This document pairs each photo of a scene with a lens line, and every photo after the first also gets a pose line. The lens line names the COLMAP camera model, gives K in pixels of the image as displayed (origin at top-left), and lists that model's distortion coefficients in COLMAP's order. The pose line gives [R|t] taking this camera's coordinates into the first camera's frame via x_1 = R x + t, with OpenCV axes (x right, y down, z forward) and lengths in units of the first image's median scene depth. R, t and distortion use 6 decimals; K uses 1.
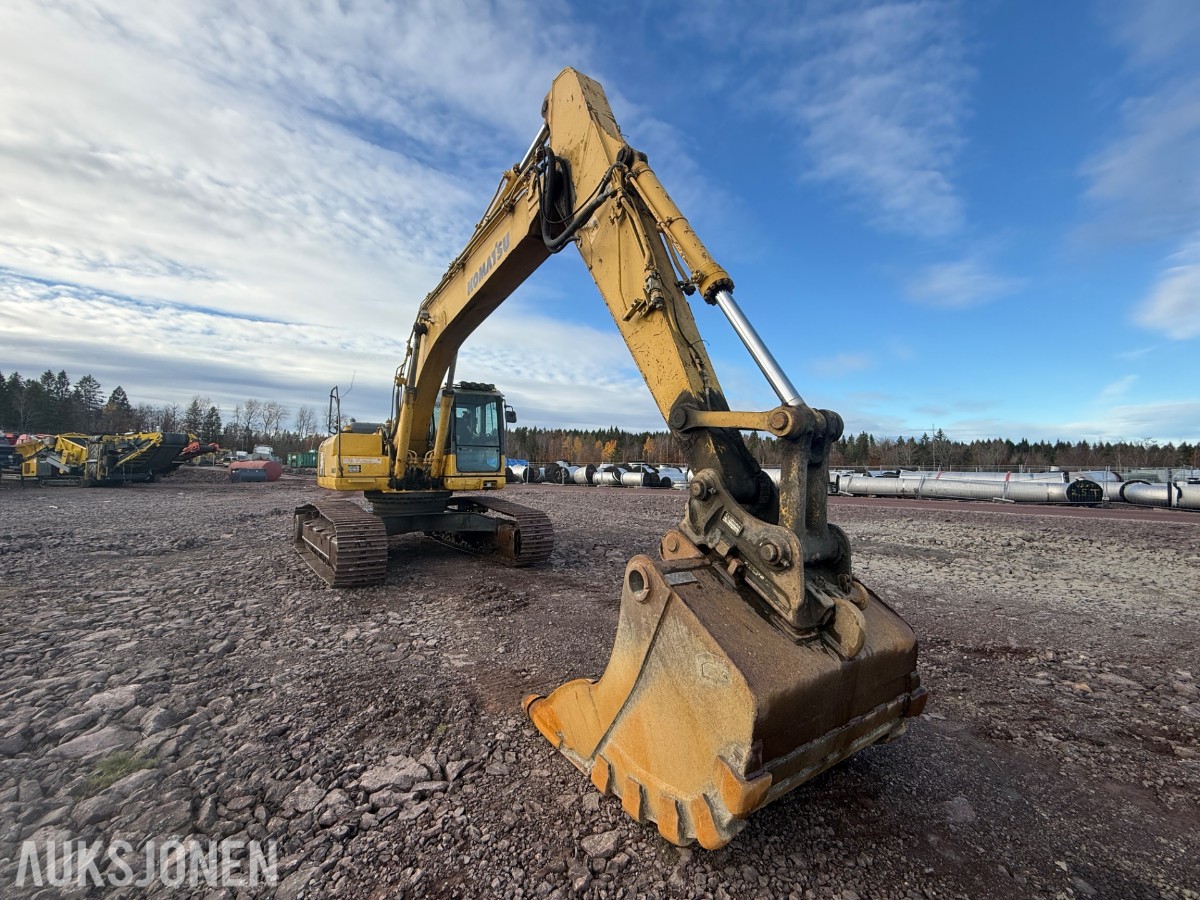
lens RADIAL K [[479.9, 0, 599.1], [0, 479.9, 473.9], [0, 0, 1]] dist [0.000717, -0.000740]
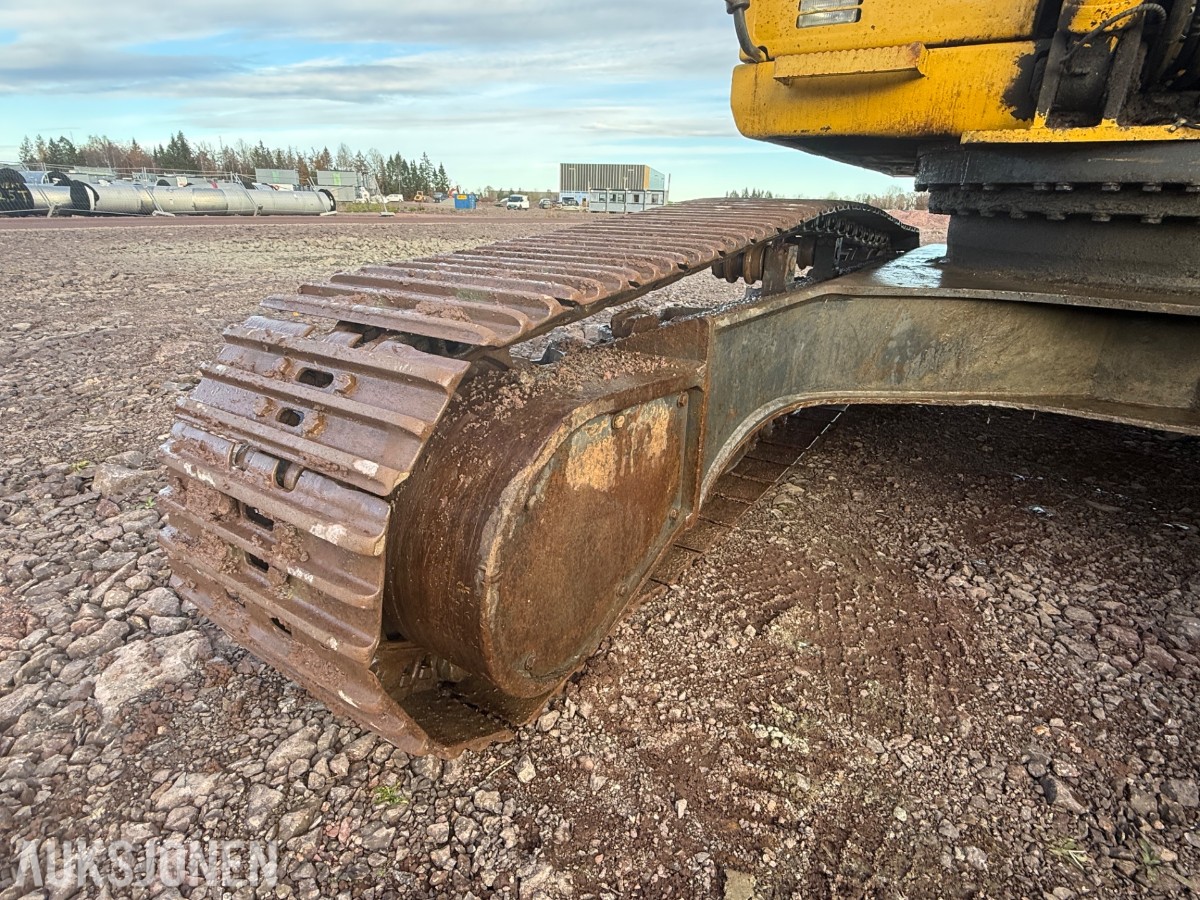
lens RADIAL K [[639.1, 0, 596.7], [0, 639.1, 450.9], [0, 0, 1]] dist [-0.003725, 0.001993]
pose [[-0.318795, -0.360492, 0.876593, -0.051767], [-0.016175, 0.926783, 0.375249, 0.004683], [-0.947686, 0.105448, -0.301285, 0.117109]]
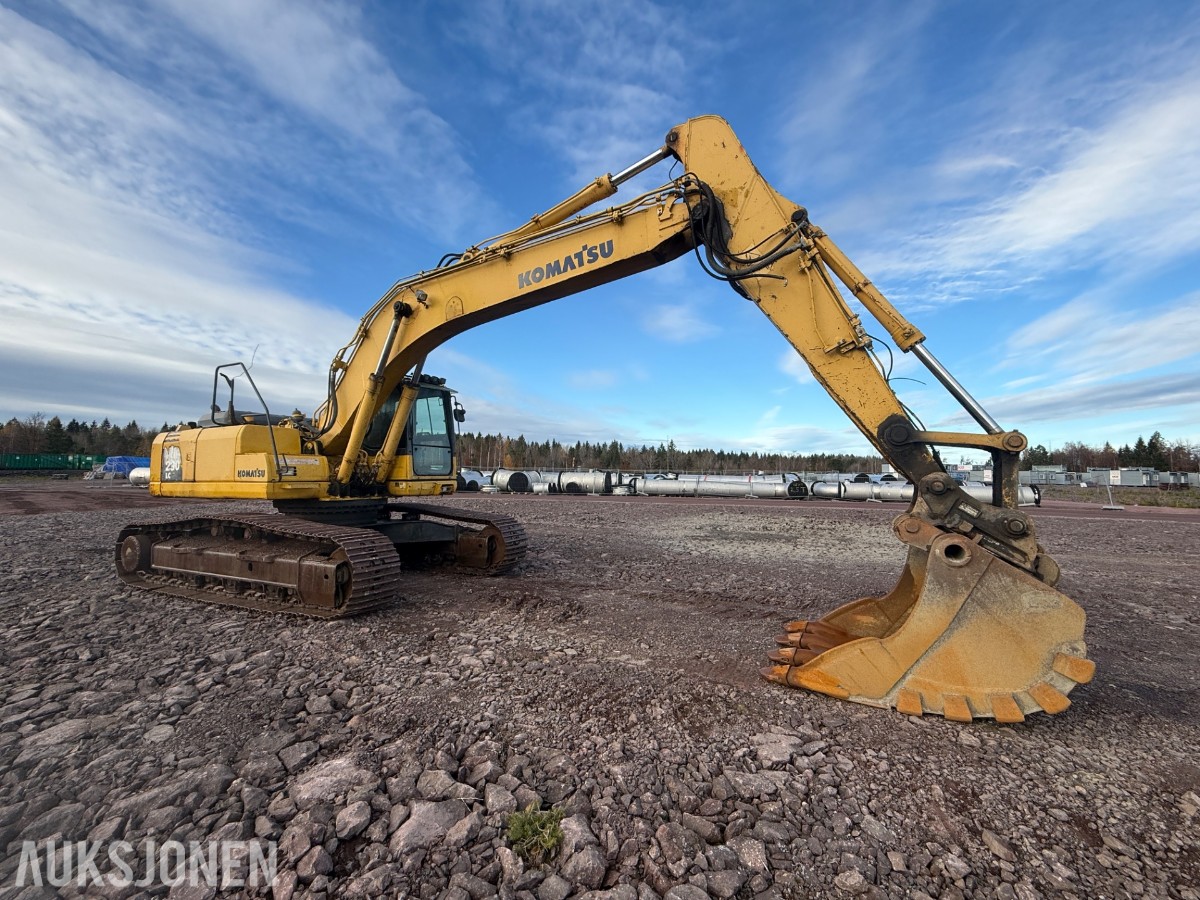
lens RADIAL K [[479.9, 0, 598.7], [0, 479.9, 462.2], [0, 0, 1]] dist [0.000717, -0.000740]
pose [[0.888121, 0.011625, 0.459463, -0.033875], [0.002783, 0.999526, -0.030669, 0.000056], [-0.459602, 0.028516, 0.887667, 0.005489]]
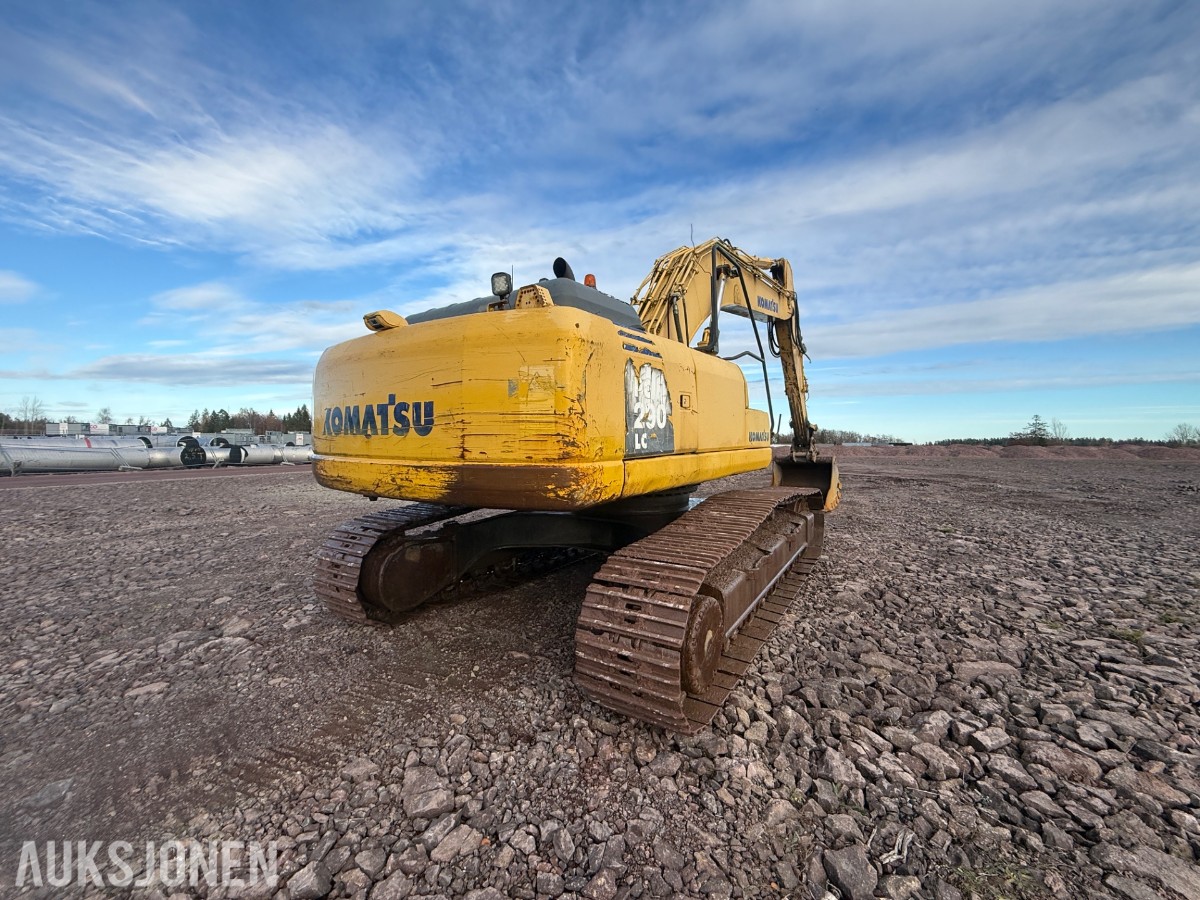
lens RADIAL K [[479.9, 0, 602.1], [0, 479.9, 454.3], [0, 0, 1]] dist [0.000717, -0.000740]
pose [[-0.340589, -0.034090, 0.939594, -0.084380], [0.005035, 0.999262, 0.038080, -0.000641], [-0.940199, 0.017701, -0.340166, 0.112261]]
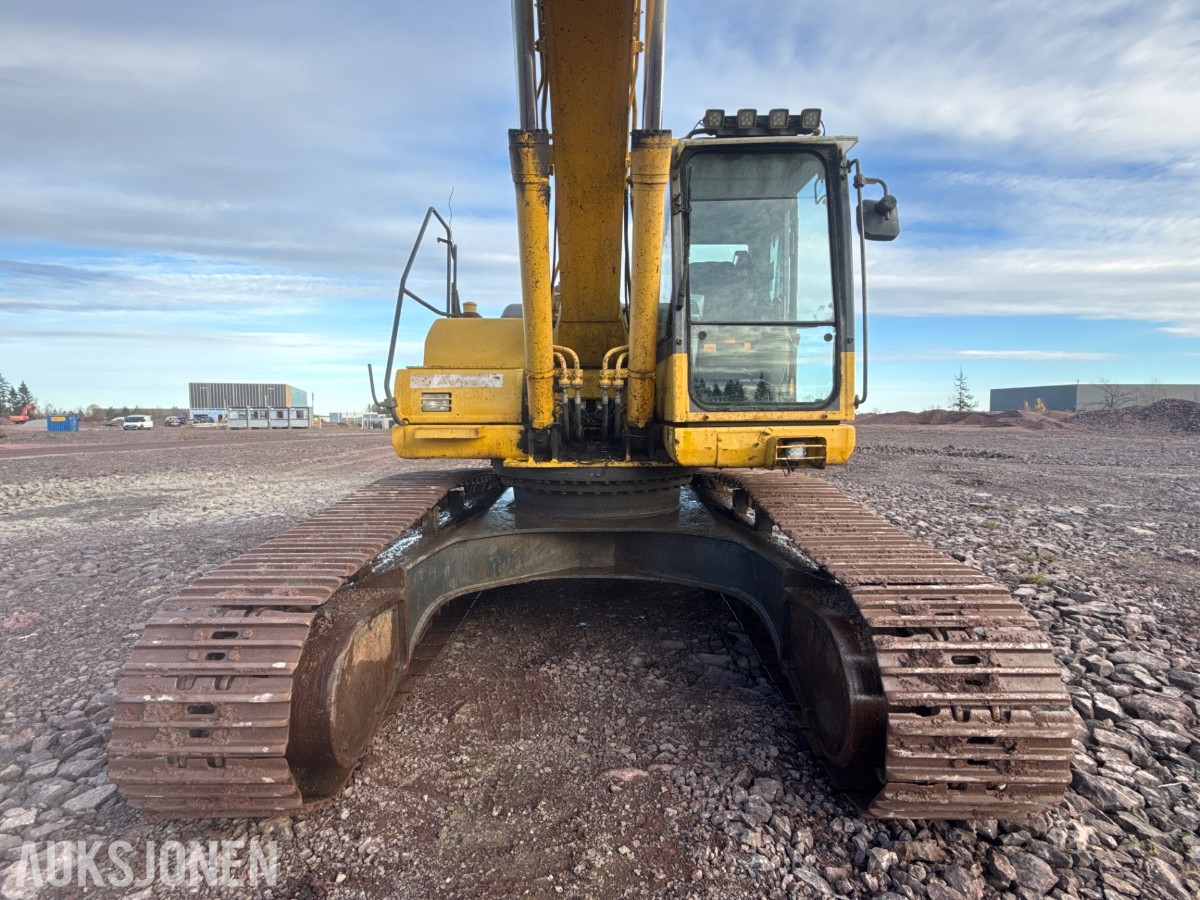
lens RADIAL K [[576.9, 0, 598.2], [0, 576.9, 449.1], [0, 0, 1]] dist [0.000812, -0.001041]
pose [[-0.776167, -0.043525, 0.629023, -0.063766], [0.007102, 0.996948, 0.077747, -0.000615], [-0.630487, 0.064812, -0.773489, 0.125492]]
